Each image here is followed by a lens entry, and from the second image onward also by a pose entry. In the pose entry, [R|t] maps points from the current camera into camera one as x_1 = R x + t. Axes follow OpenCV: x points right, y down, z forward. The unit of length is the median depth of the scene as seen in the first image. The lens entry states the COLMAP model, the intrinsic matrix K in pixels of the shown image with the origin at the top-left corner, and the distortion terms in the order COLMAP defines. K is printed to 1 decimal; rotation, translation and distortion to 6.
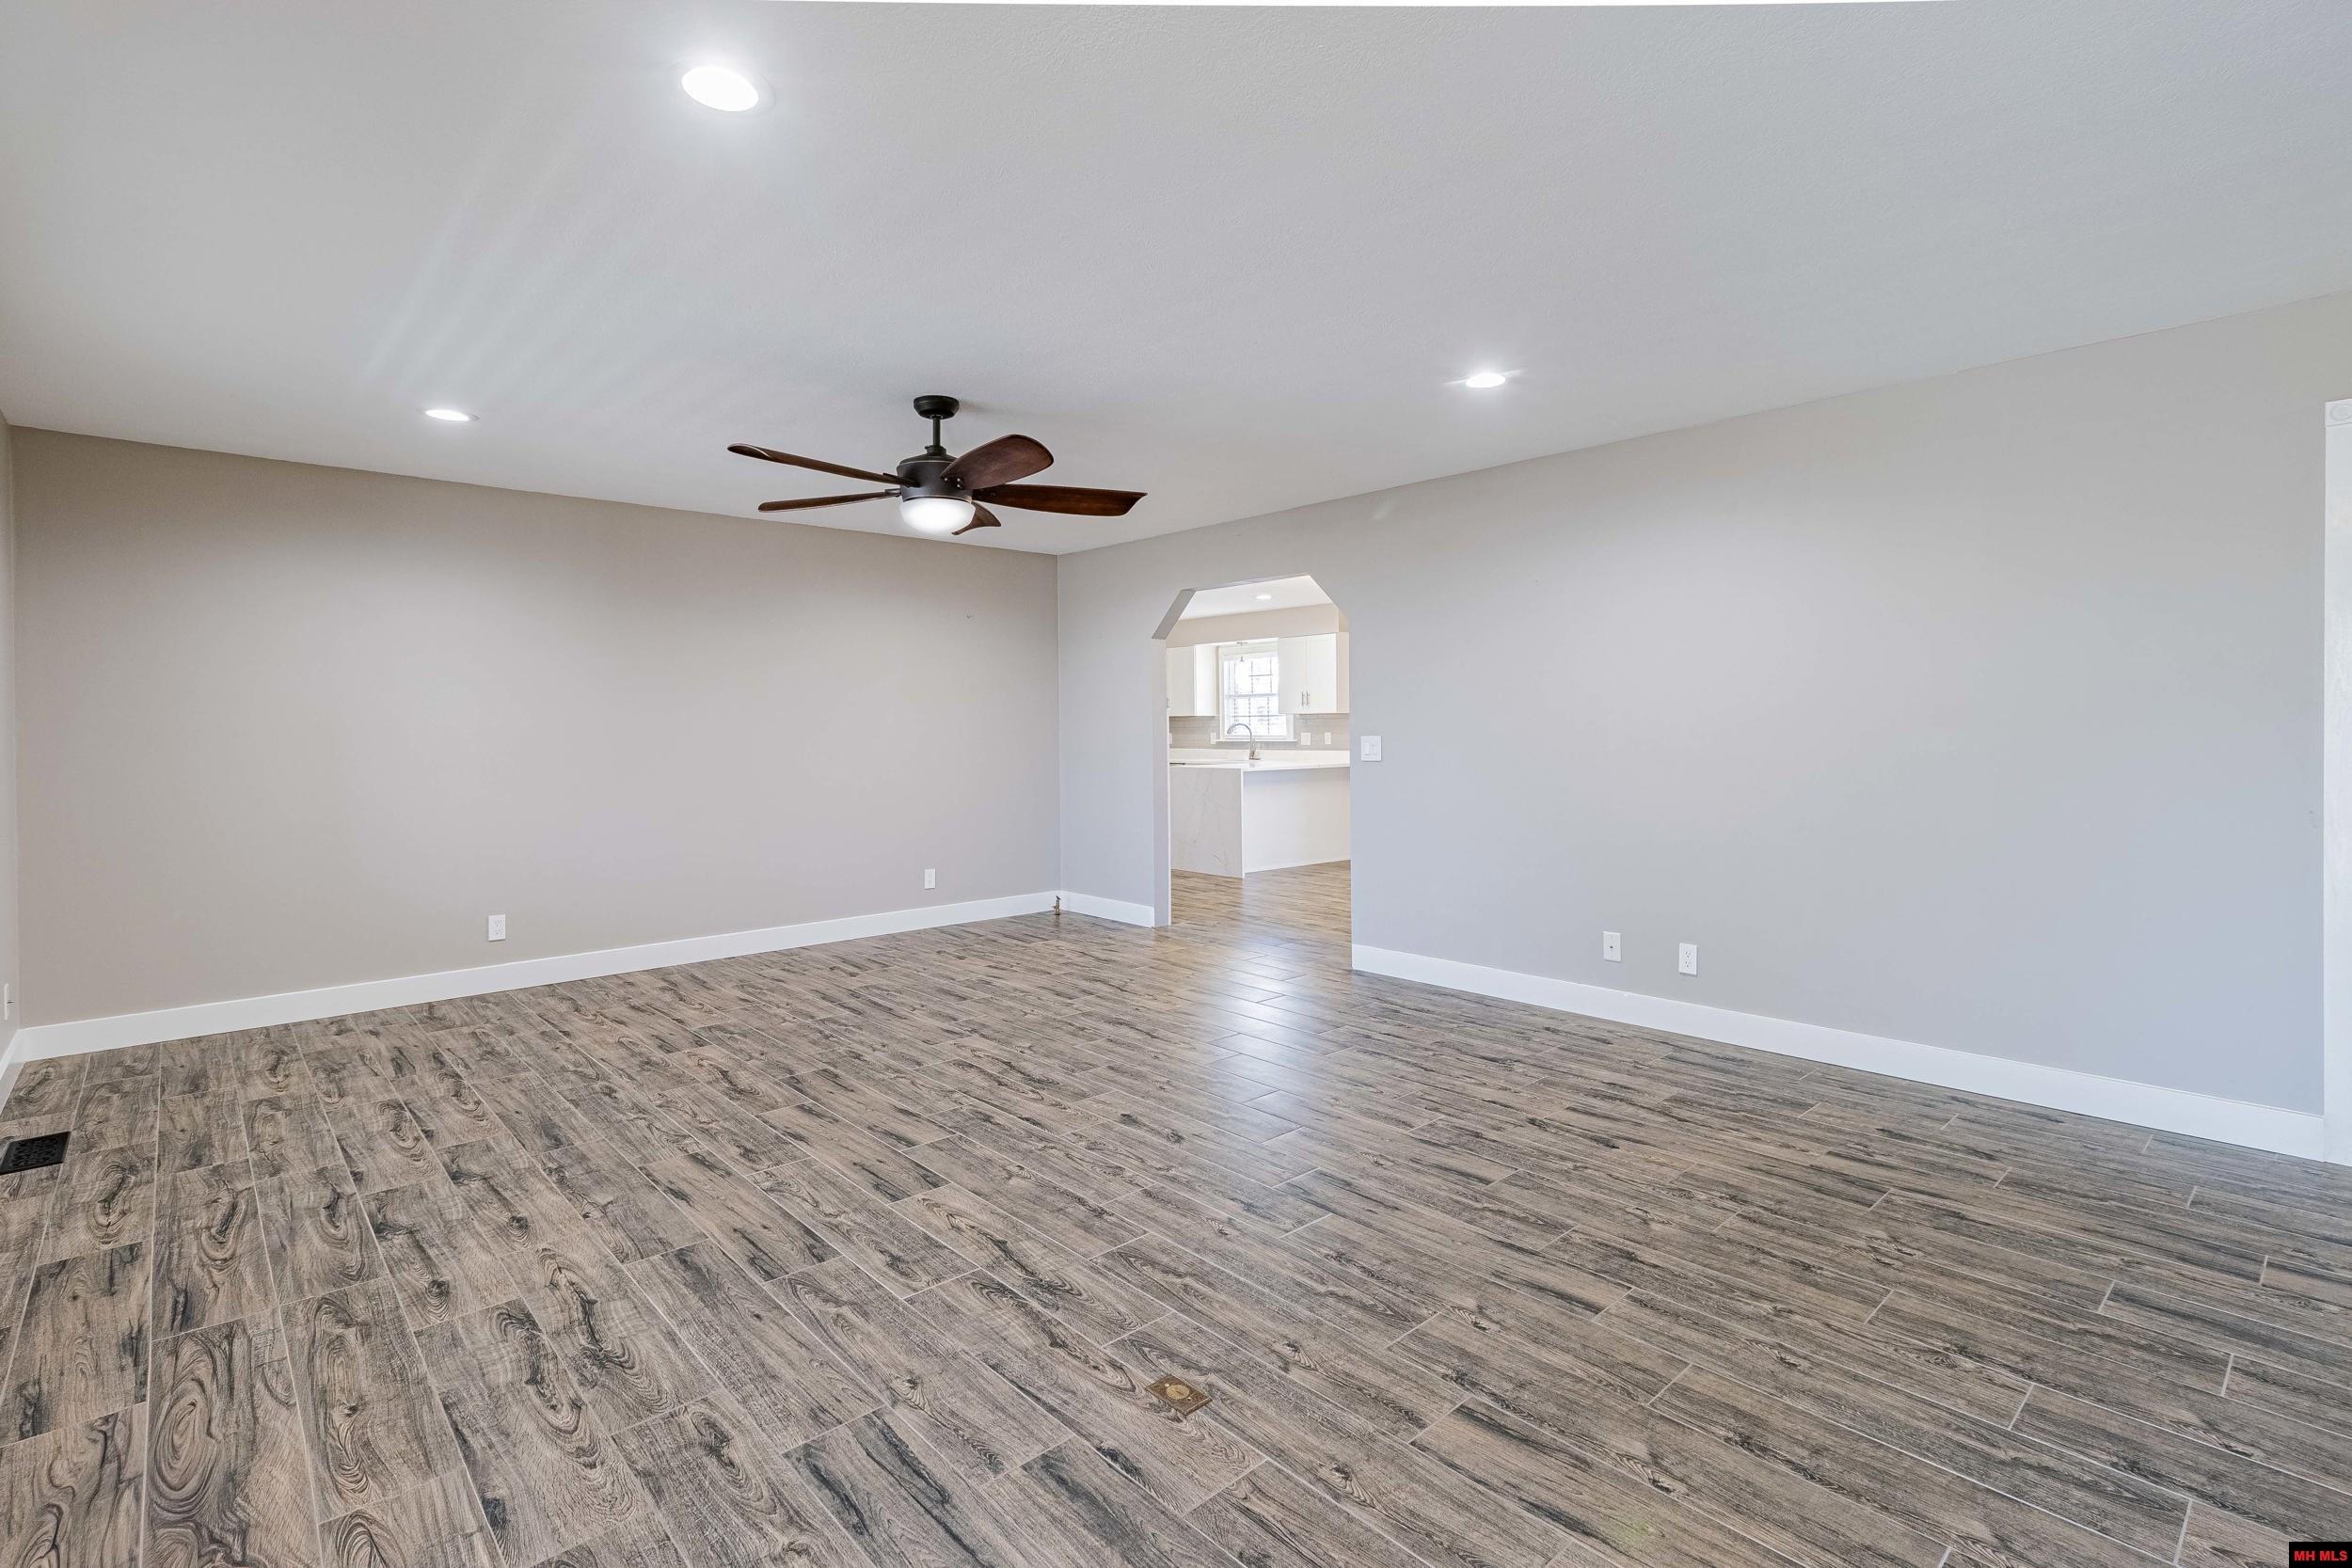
lens RADIAL K [[1106.5, 0, 1153.8], [0, 1106.5, 780.6], [0, 0, 1]] dist [-0.000189, 0.000234]
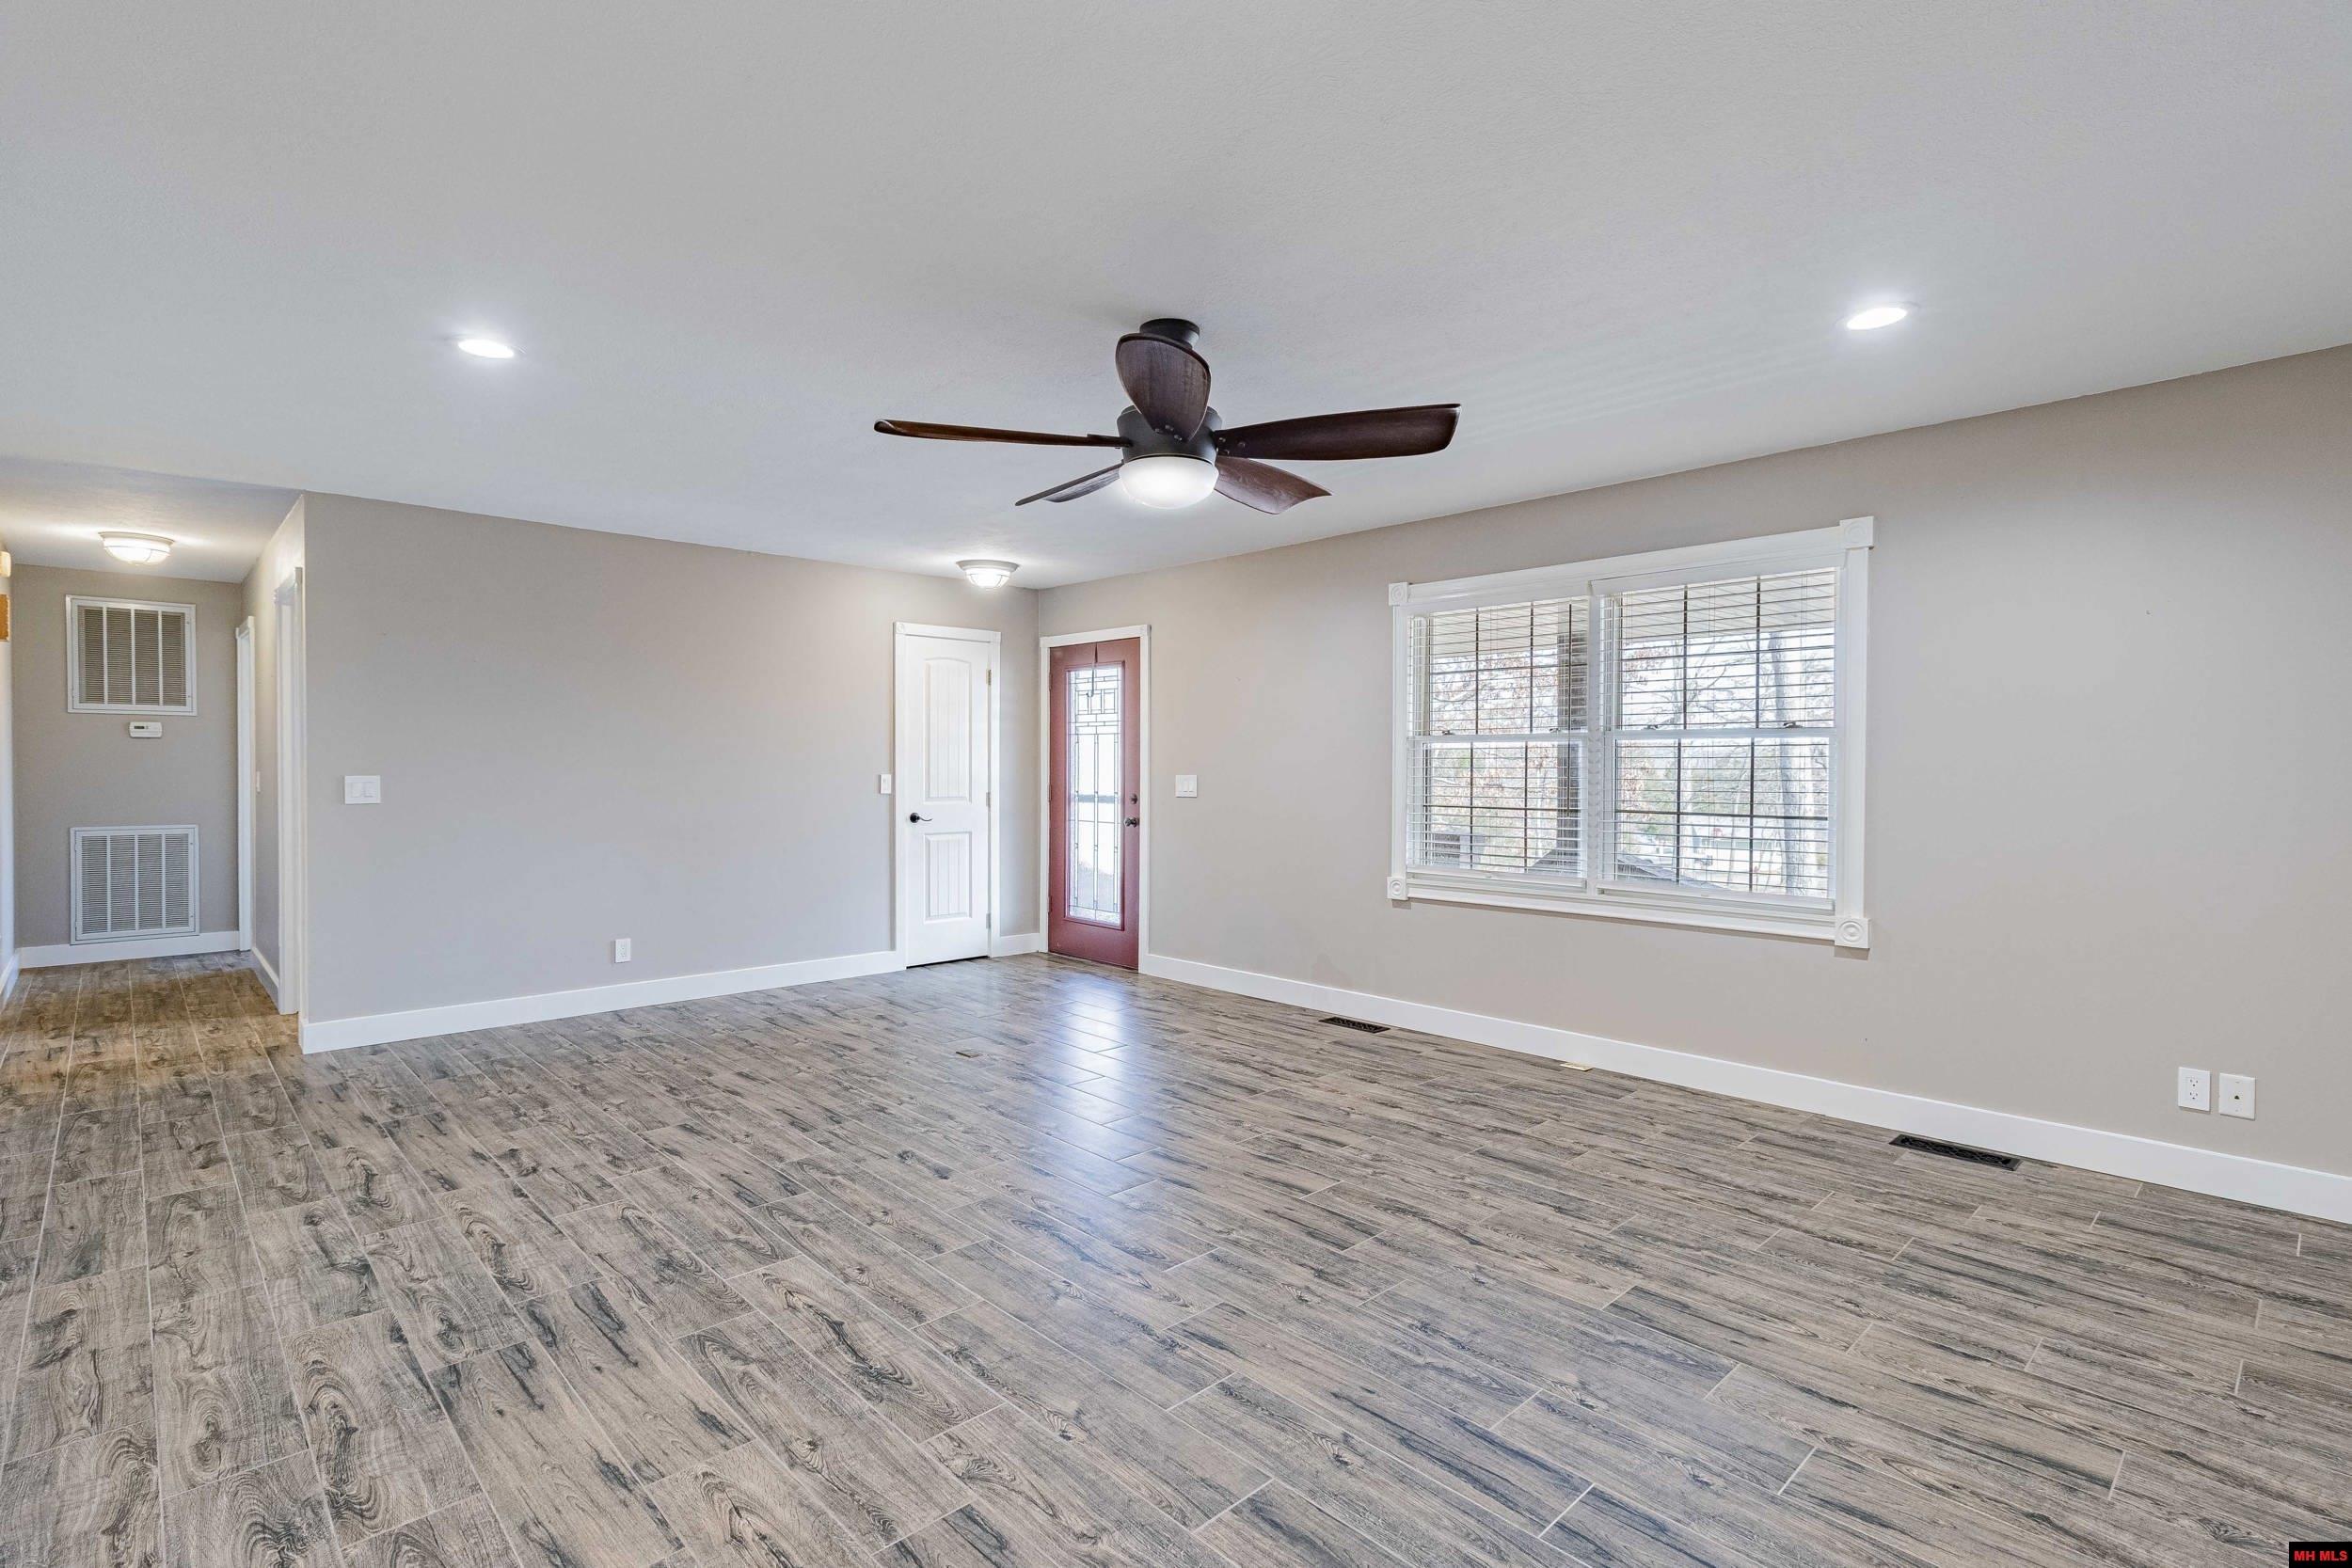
lens RADIAL K [[1106.5, 0, 1153.8], [0, 1106.5, 780.6], [0, 0, 1]] dist [-0.000189, 0.000234]
pose [[-0.999745, 0.005410, -0.021920, -0.209082], [0.004024, 0.998018, 0.062797, -0.107406], [0.022216, 0.062692, -0.997786, 2.166129]]
